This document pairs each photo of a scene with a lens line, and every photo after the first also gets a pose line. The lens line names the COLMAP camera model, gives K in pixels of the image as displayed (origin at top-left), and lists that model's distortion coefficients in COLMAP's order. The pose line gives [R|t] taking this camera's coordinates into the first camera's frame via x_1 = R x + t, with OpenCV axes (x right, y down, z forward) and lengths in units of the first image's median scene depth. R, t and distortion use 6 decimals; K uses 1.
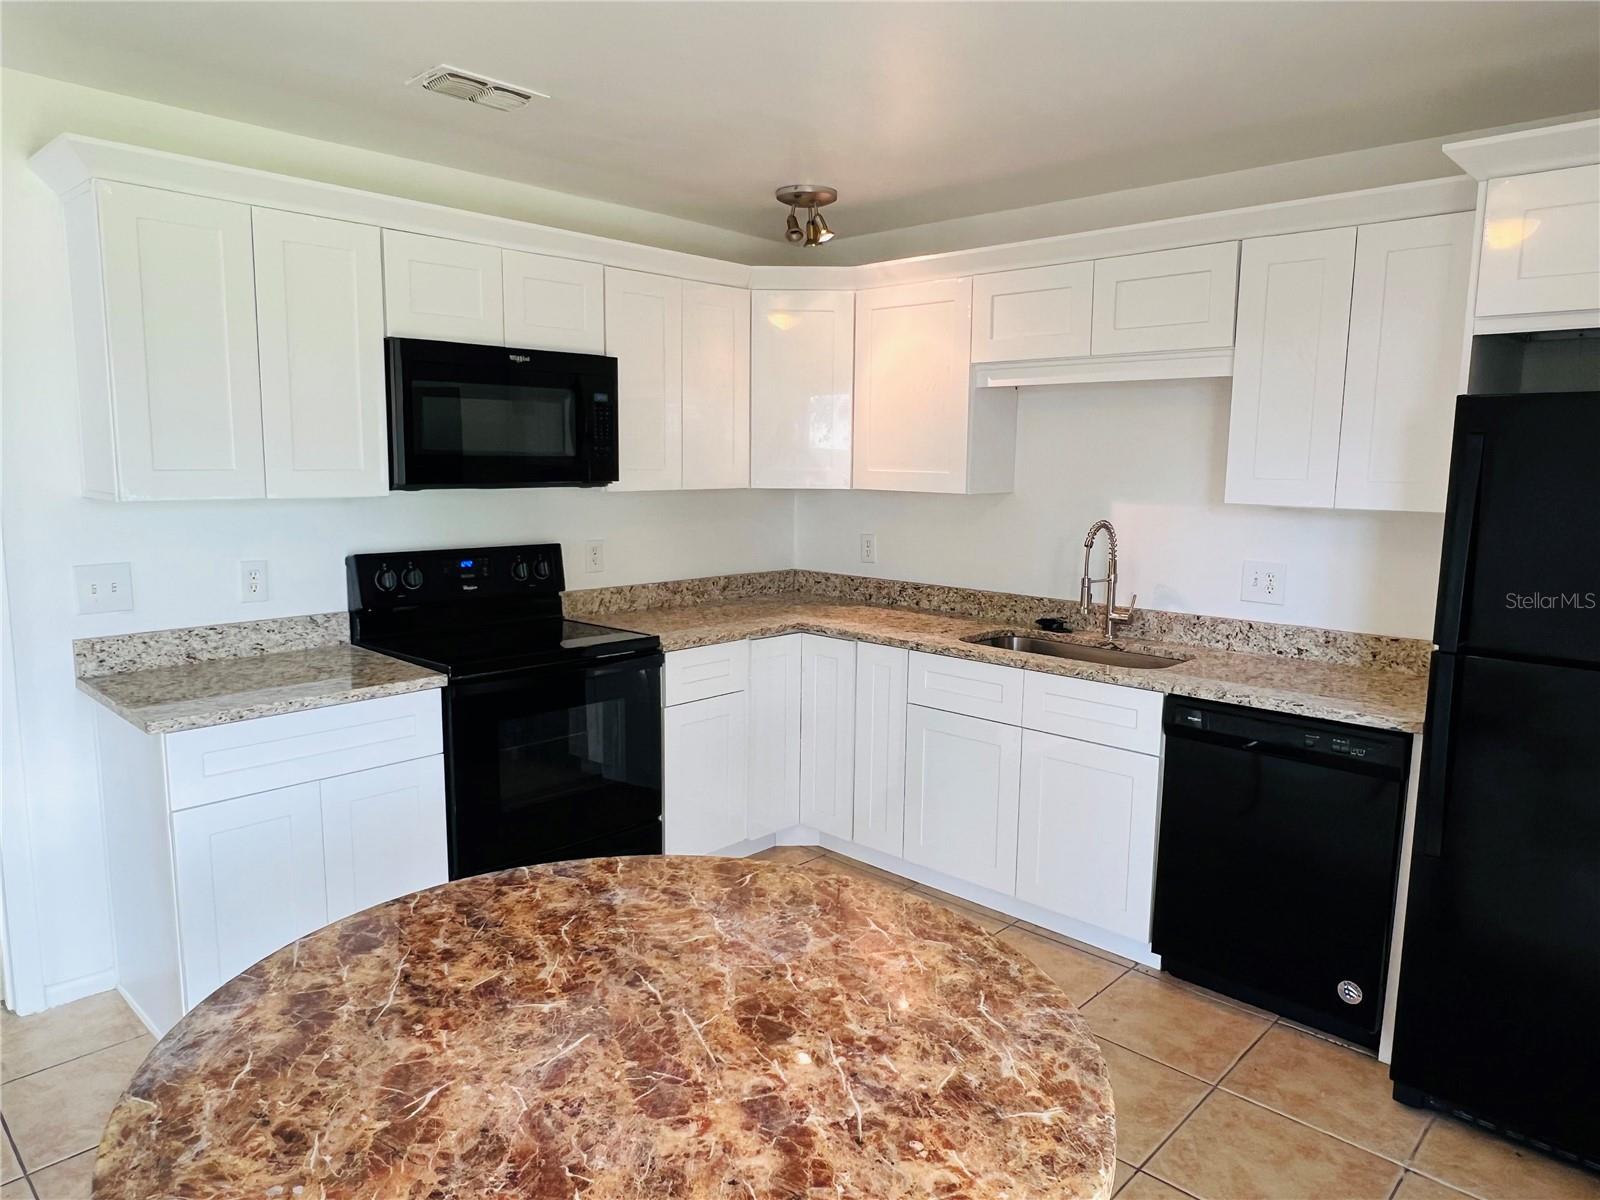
lens RADIAL K [[1030.3, 0, 793.7], [0, 1030.3, 596.3], [0, 0, 1]] dist [0.000818, -0.001251]
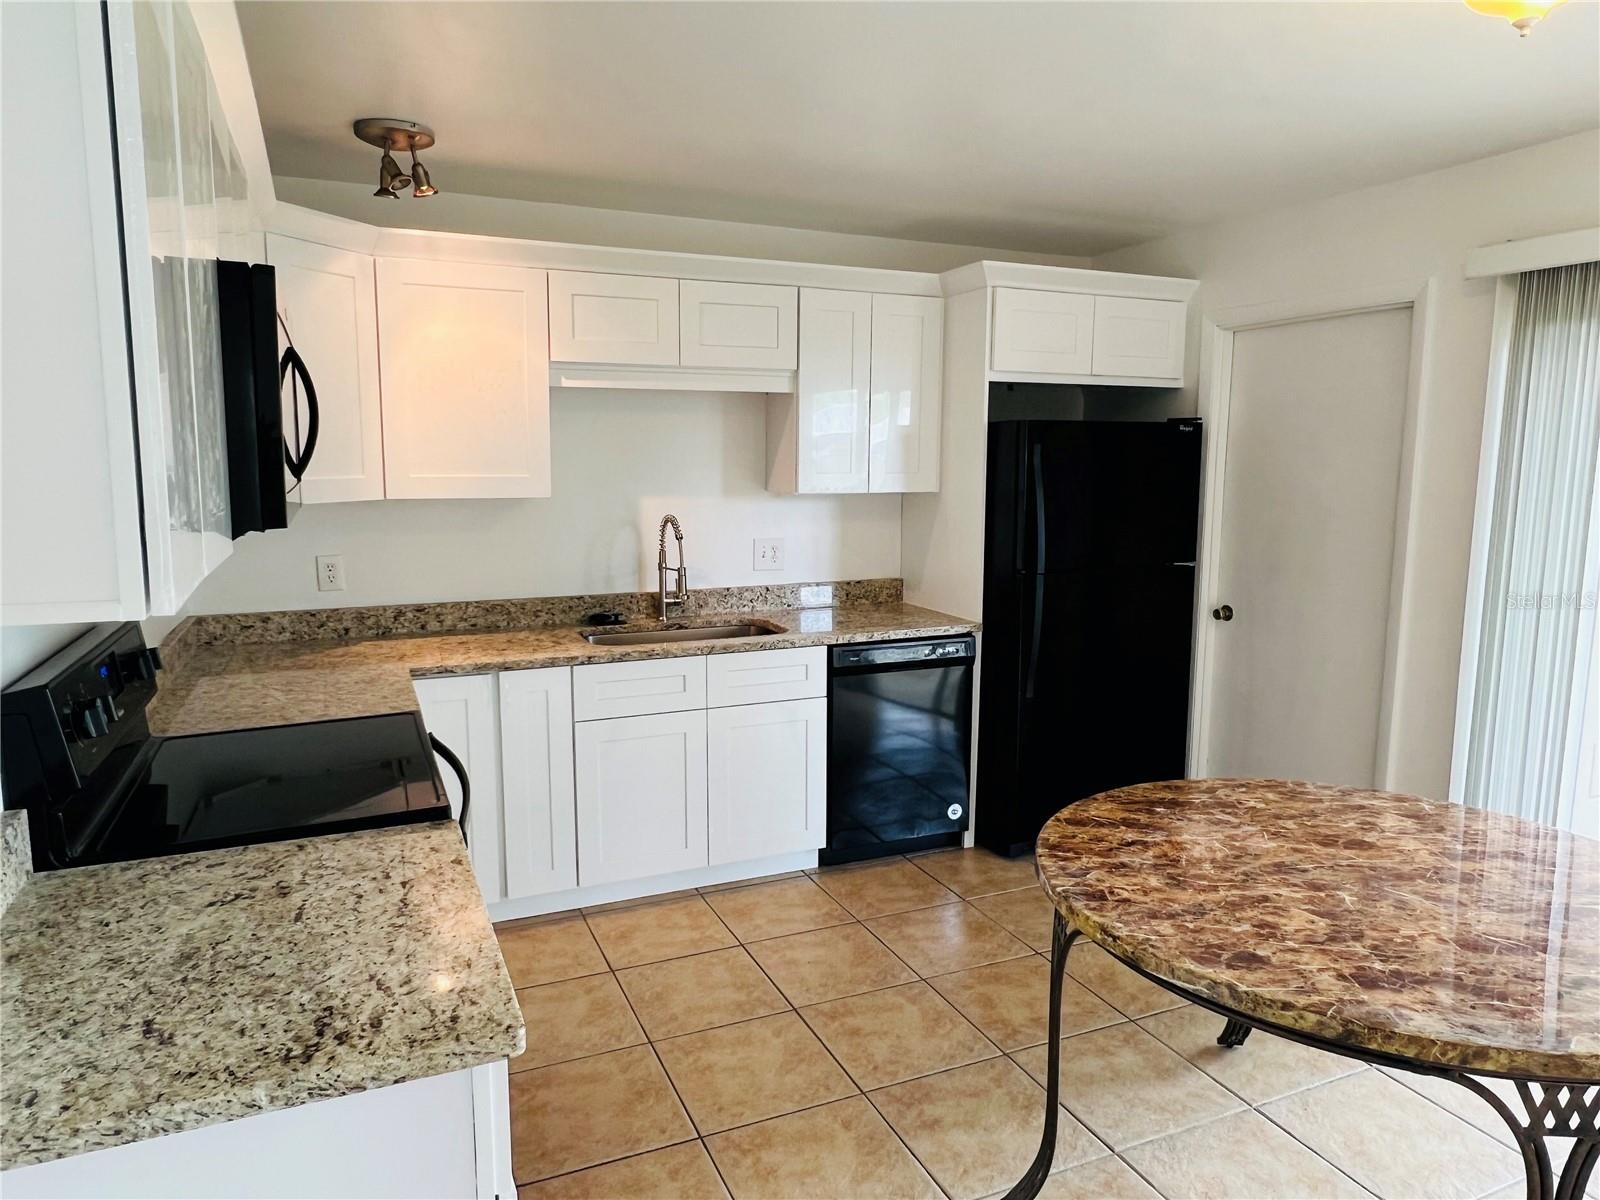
lens RADIAL K [[1030.3, 0, 793.3], [0, 1030.3, 599.8], [0, 0, 1]] dist [0.000818, -0.001251]
pose [[0.385687, -0.141928, 0.911648, -1.261486], [0.125425, 0.986990, 0.100594, -0.147519], [-0.914065, 0.075545, 0.398471, 0.840259]]
